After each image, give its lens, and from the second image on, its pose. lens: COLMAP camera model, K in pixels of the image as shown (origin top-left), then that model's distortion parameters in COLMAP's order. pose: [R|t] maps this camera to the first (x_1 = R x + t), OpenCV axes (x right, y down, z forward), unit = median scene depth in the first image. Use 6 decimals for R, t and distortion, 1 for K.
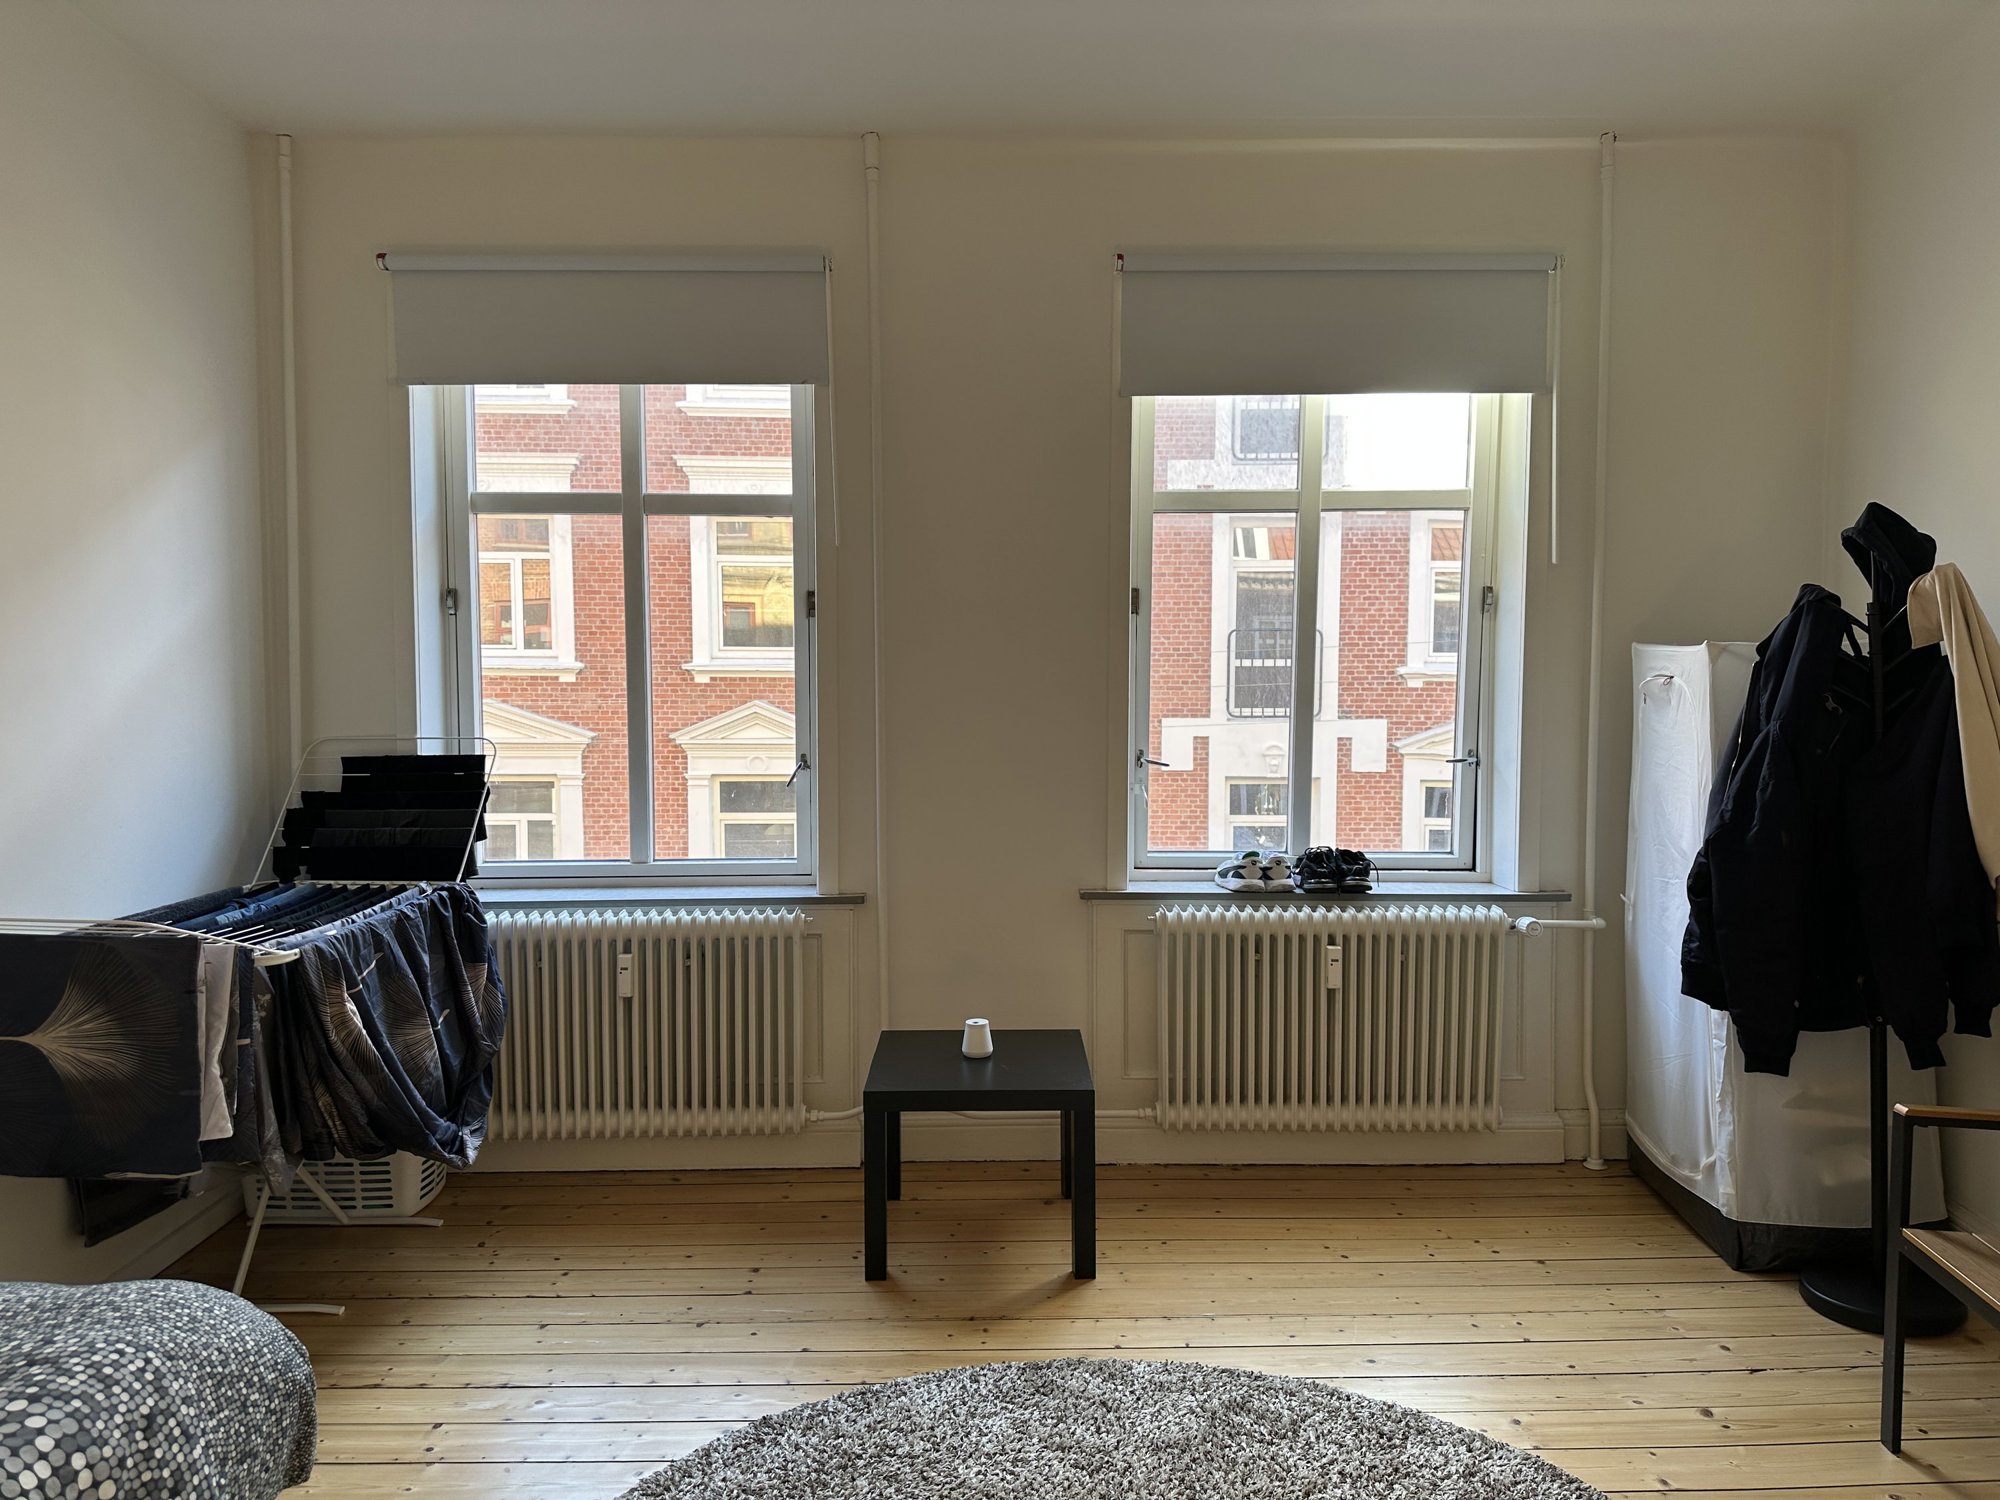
lens RADIAL K [[1388.8, 0, 1000.0], [0, 1388.8, 750.0], [0, 0, 1]] dist [-0.003214, -0.052085]
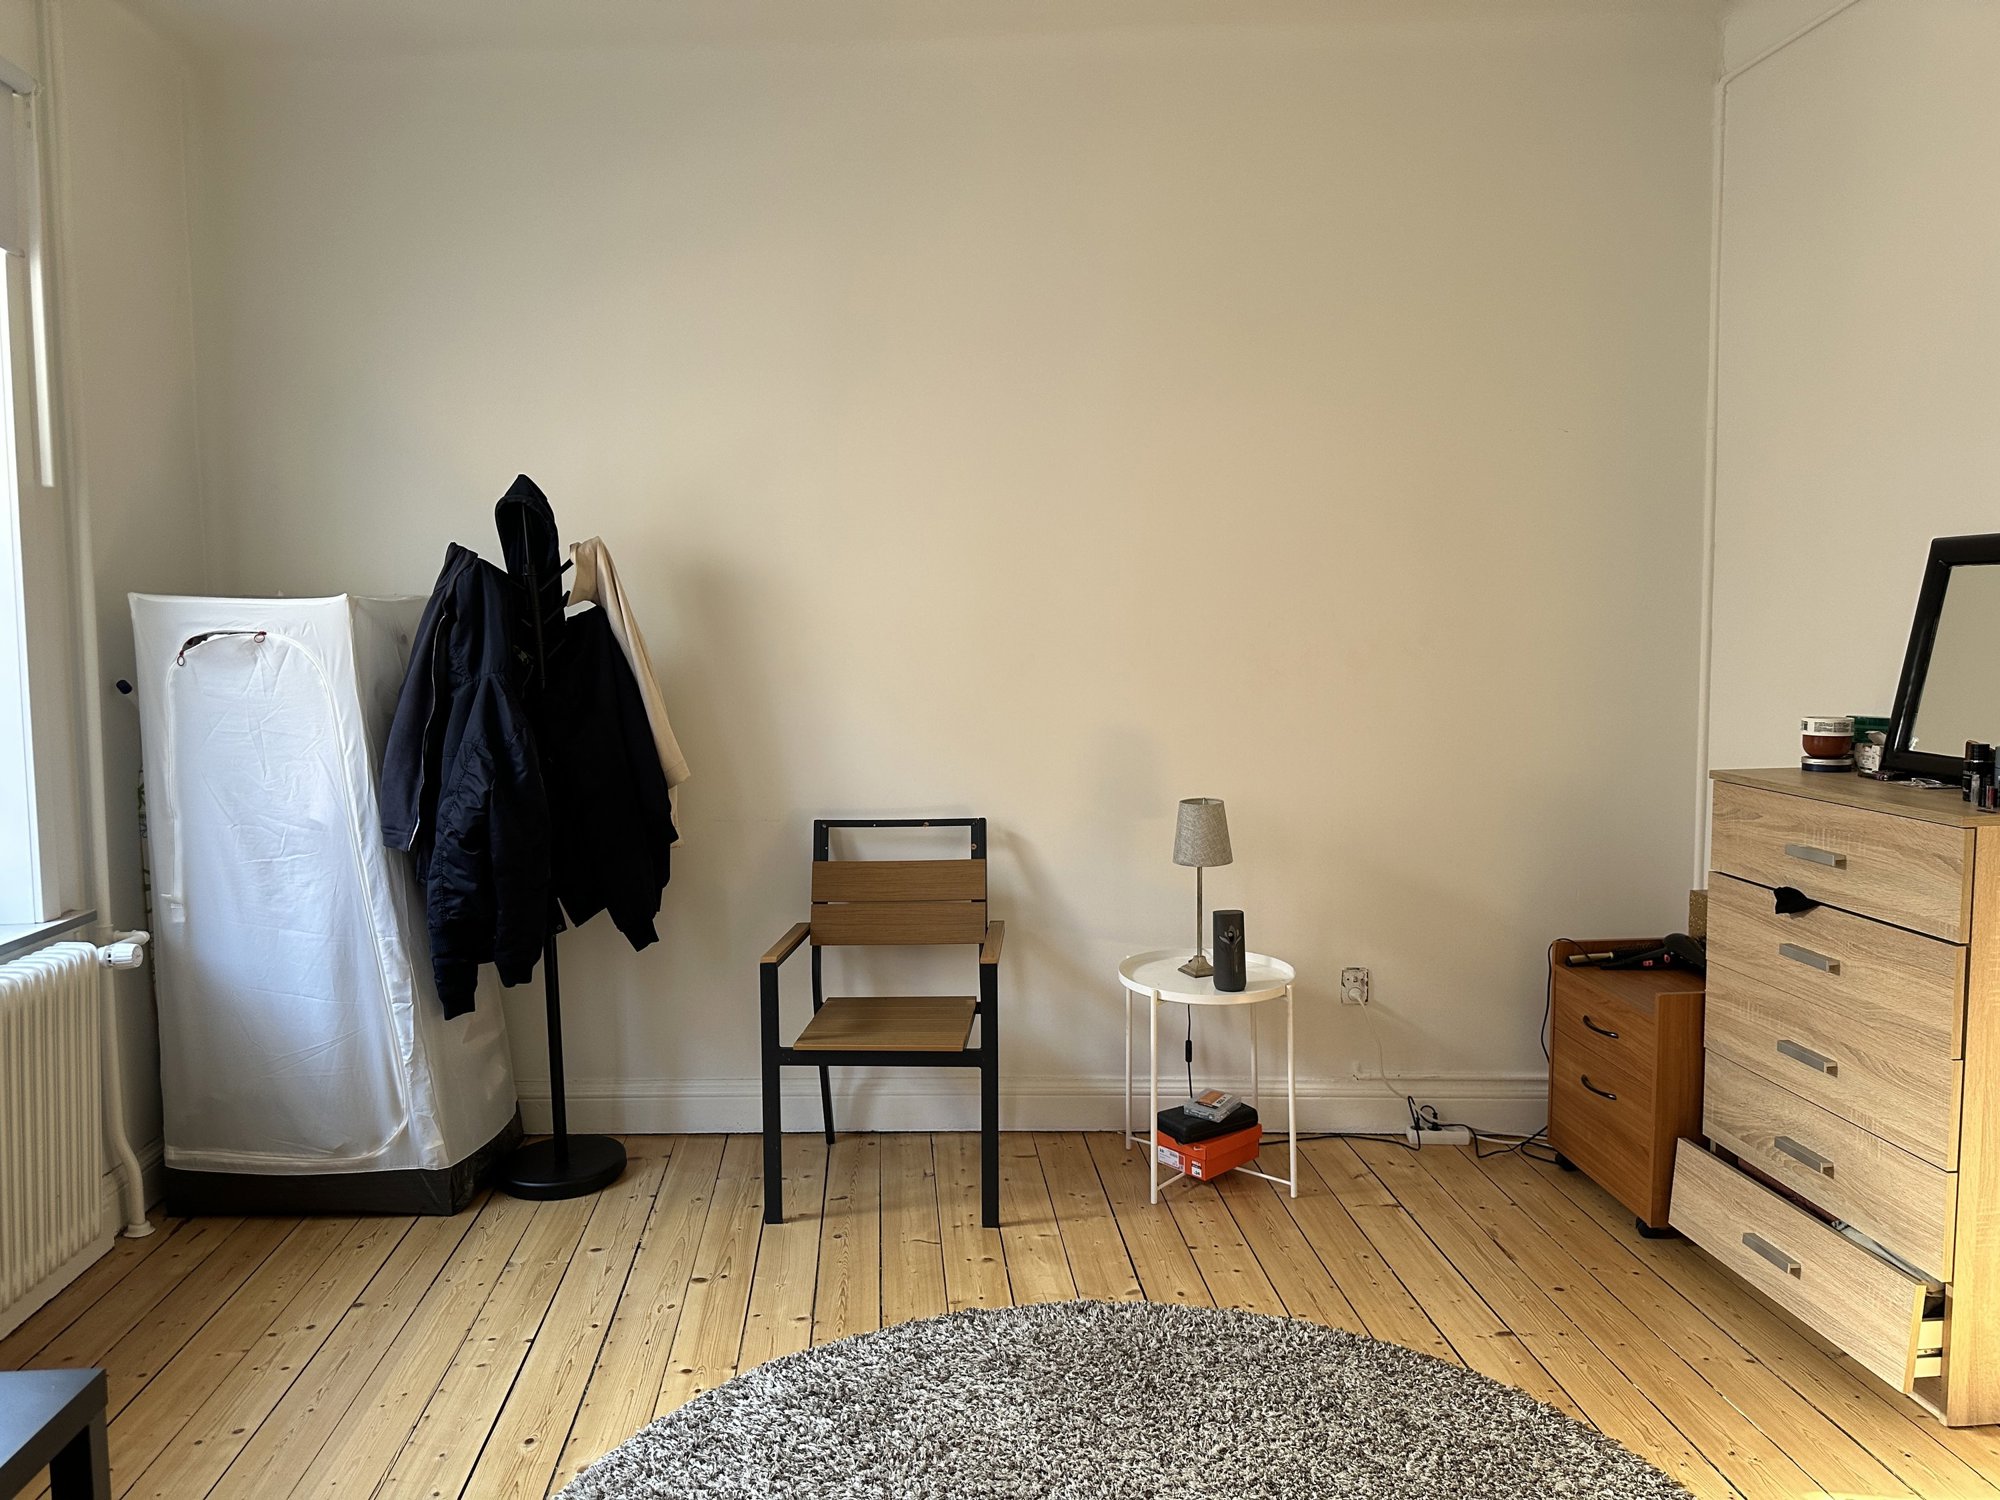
lens RADIAL K [[1417.6, 0, 1000.0], [0, 1417.6, 750.0], [0, 0, 1]] dist [-0.004624, 0.003645]
pose [[-0.069164, -0.093147, 0.993247, -0.635515], [0.063374, 0.993210, 0.097557, -0.050028], [-0.995590, 0.069693, -0.062792, 0.814257]]
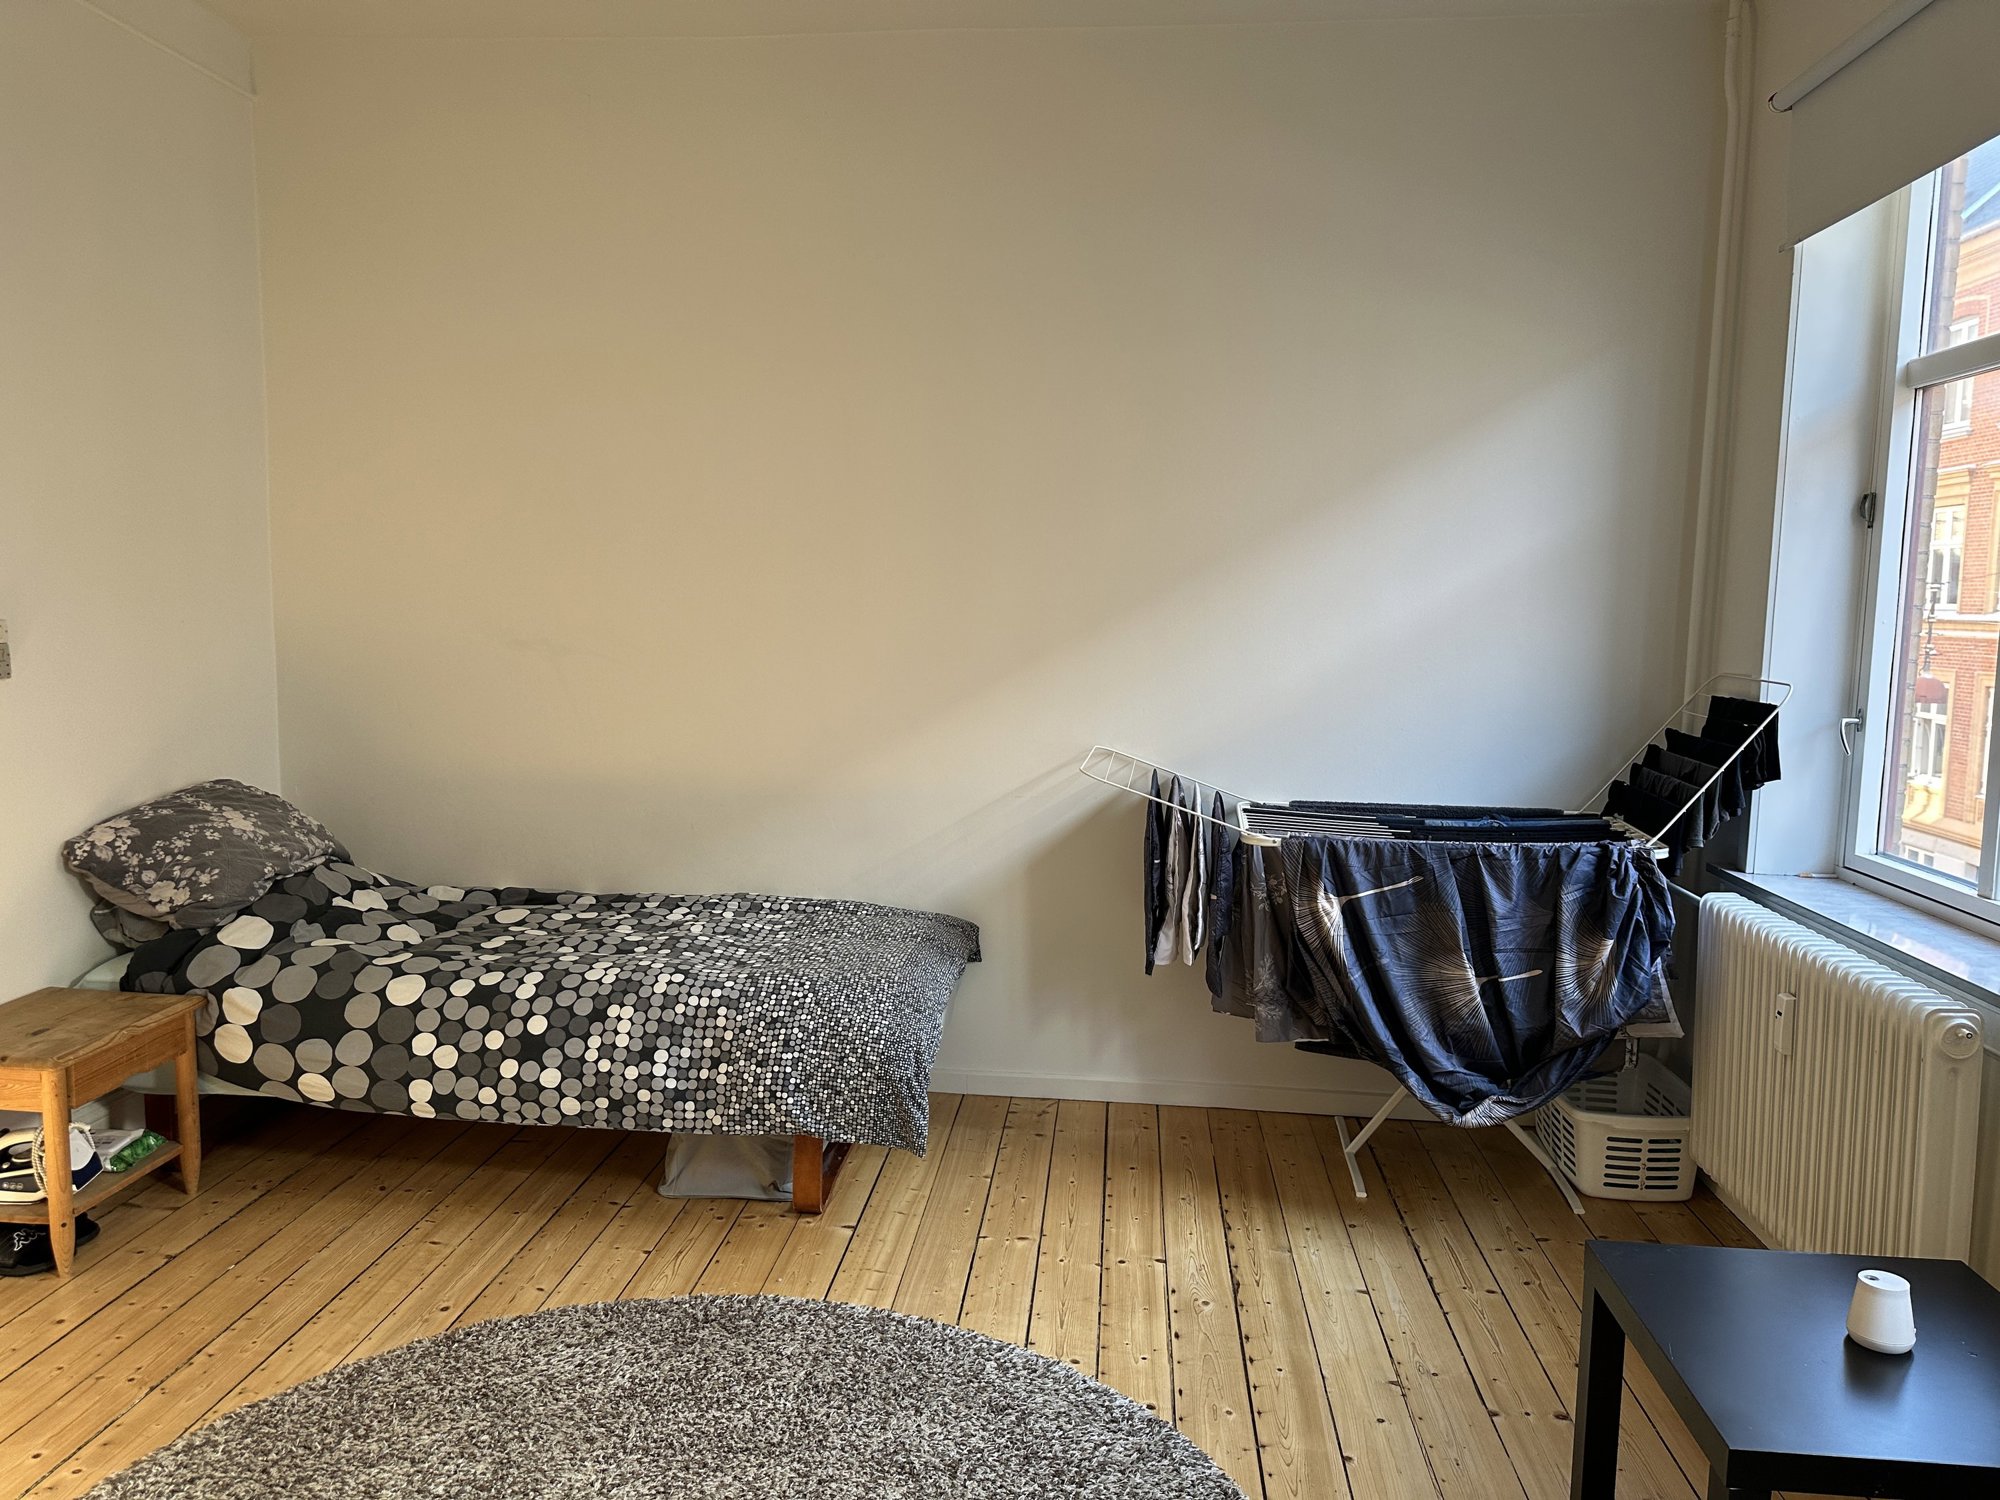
lens RADIAL K [[1388.8, 0, 1000.0], [0, 1388.8, 750.0], [0, 0, 1]] dist [-0.003214, -0.052085]
pose [[-0.109047, 0.112743, -0.987622, 0.683108], [-0.073422, 0.989920, 0.121112, -0.053074], [0.991321, 0.085720, -0.099670, 0.937763]]
